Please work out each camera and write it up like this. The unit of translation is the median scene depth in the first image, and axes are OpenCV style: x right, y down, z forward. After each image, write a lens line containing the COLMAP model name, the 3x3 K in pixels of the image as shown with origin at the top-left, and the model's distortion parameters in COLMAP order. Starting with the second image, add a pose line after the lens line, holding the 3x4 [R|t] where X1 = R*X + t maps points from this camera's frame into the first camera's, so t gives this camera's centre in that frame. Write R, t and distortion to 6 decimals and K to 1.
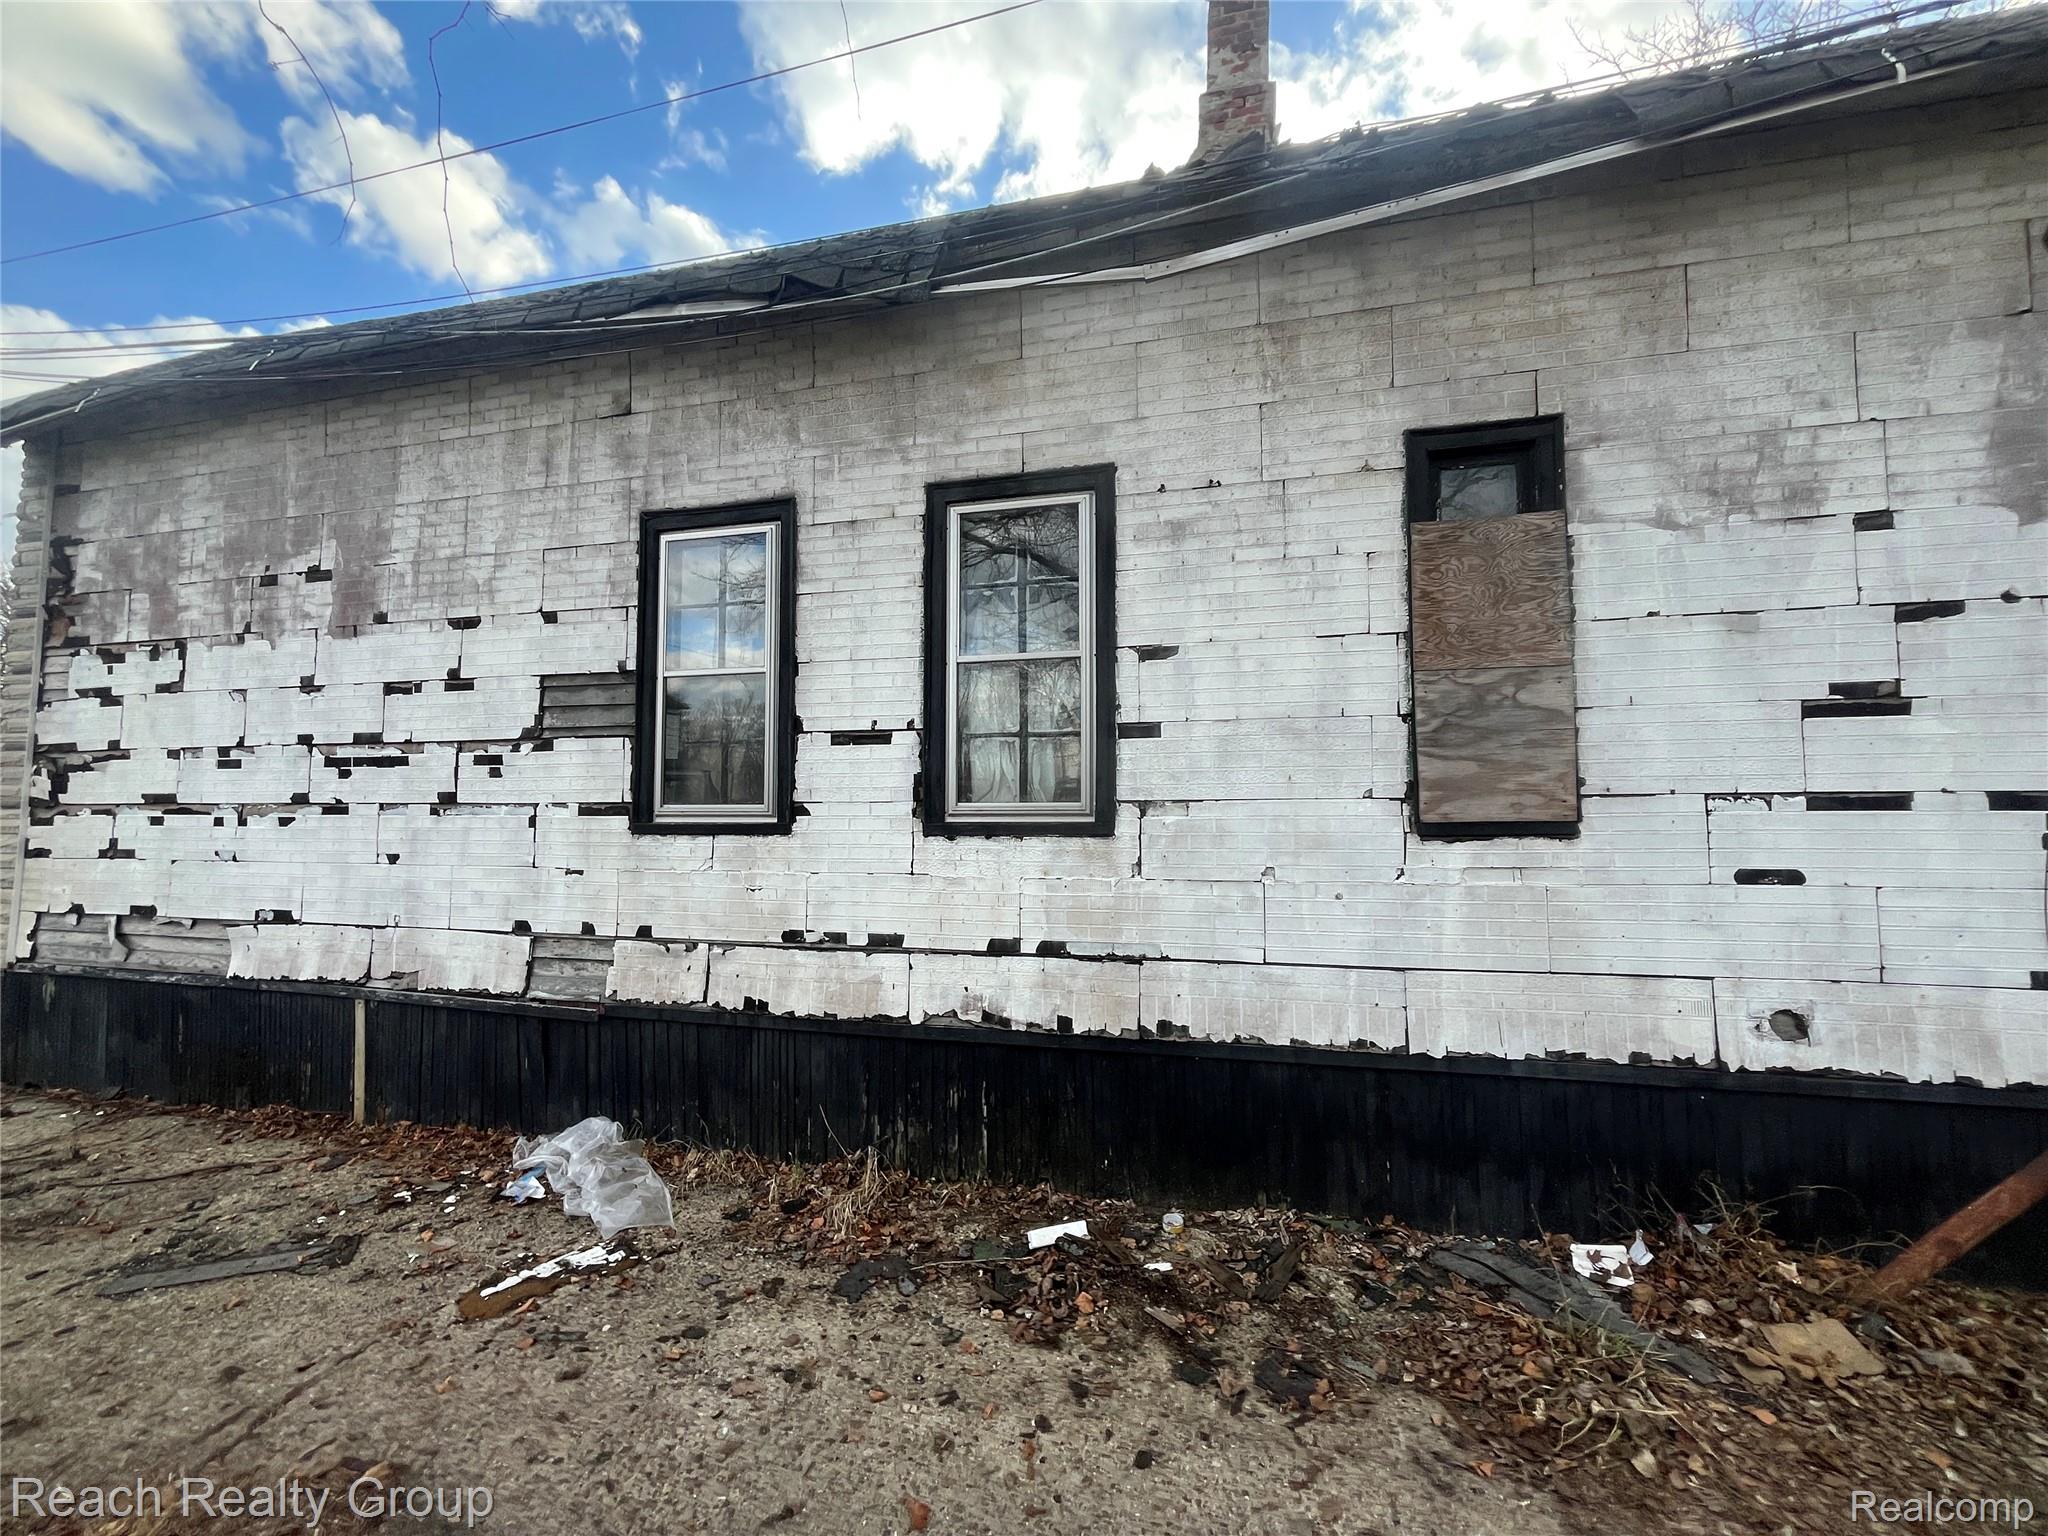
lens RADIAL K [[820.8, 0, 1021.5], [0, 820.8, 764.9], [0, 0, 1]] dist [0.003291, -0.000359]
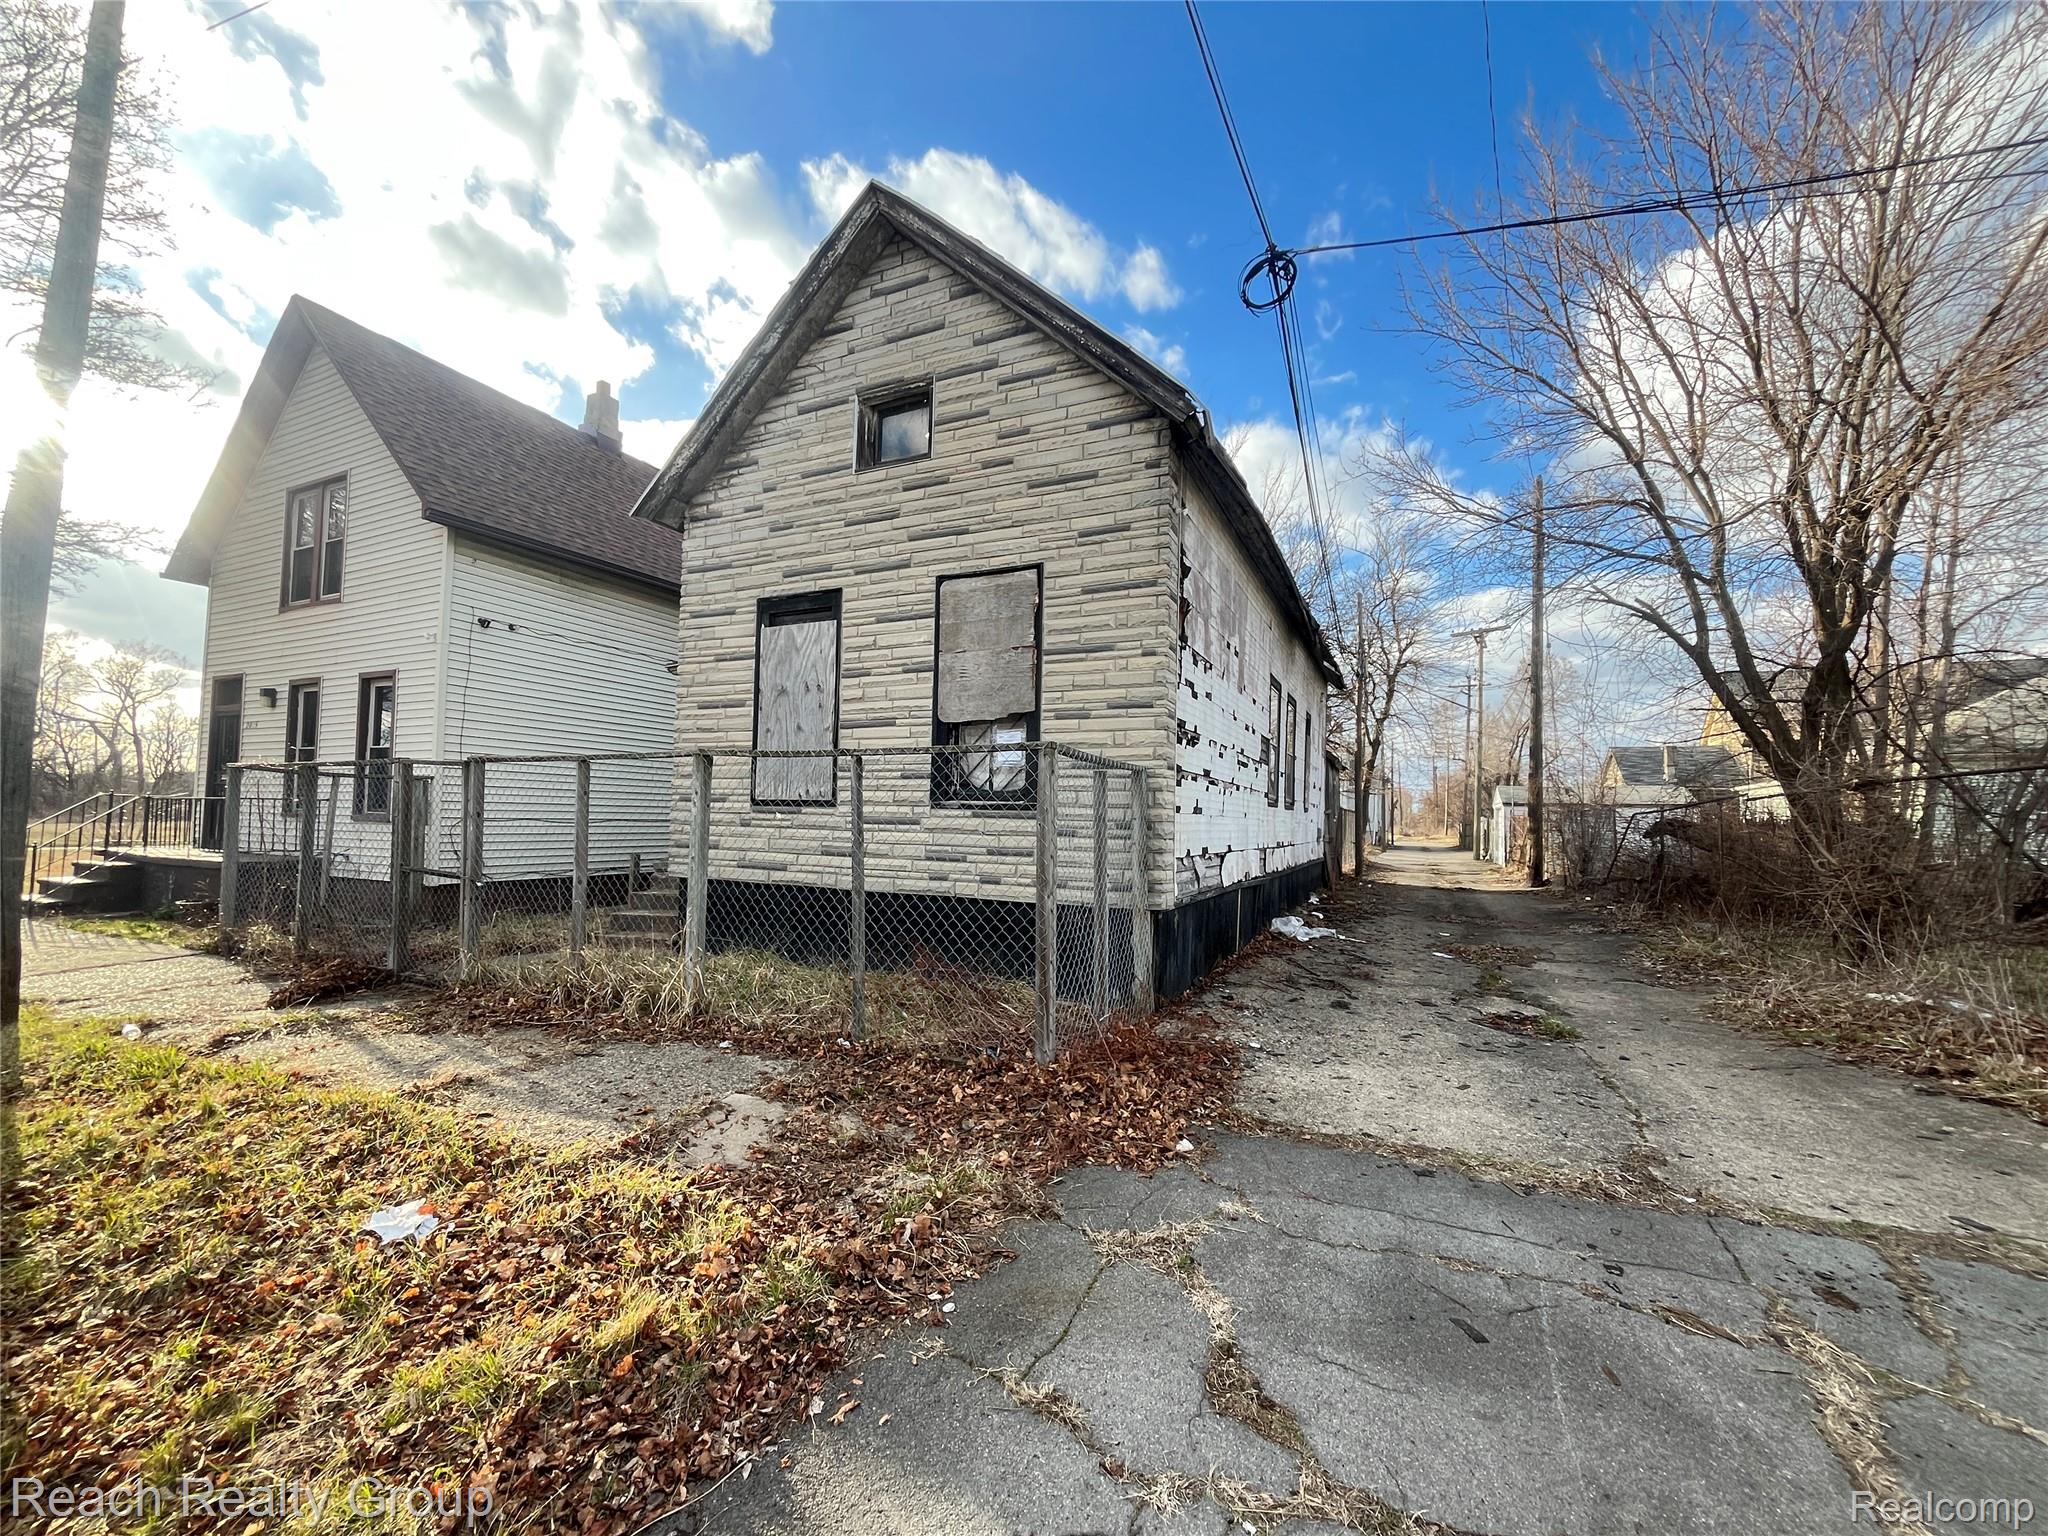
lens RADIAL K [[820.8, 0, 1023.6], [0, 820.8, 771.7], [0, 0, 1]] dist [0.003291, -0.000359]
pose [[0.212730, 0.056013, 0.975504, -0.148092], [-0.109635, 0.993420, -0.033133, 0.007165], [-0.970941, -0.099900, 0.217472, 0.058911]]
